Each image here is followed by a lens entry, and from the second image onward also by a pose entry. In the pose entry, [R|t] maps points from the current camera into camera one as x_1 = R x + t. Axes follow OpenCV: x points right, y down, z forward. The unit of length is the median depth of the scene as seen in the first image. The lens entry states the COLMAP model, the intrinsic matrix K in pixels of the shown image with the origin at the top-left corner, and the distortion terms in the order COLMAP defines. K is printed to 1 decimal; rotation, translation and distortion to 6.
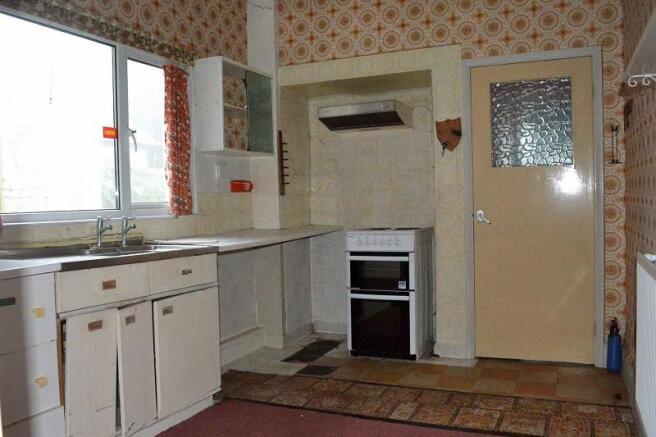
lens RADIAL K [[567.6, 0, 328.0], [0, 567.6, 218.5], [0, 0, 1]] dist [-0.000930, -0.005110]
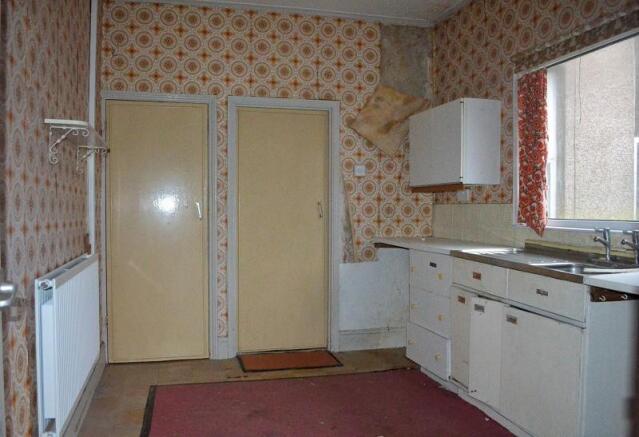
lens RADIAL K [[569.6, 0, 319.5], [0, 569.6, 218.5], [0, 0, 1]] dist [-0.001278, -0.001098]
pose [[-0.778624, 0.033254, -0.626609, 0.615717], [-0.005794, 0.998171, 0.060173, -0.078996], [0.627464, 0.050483, -0.777007, 1.539698]]
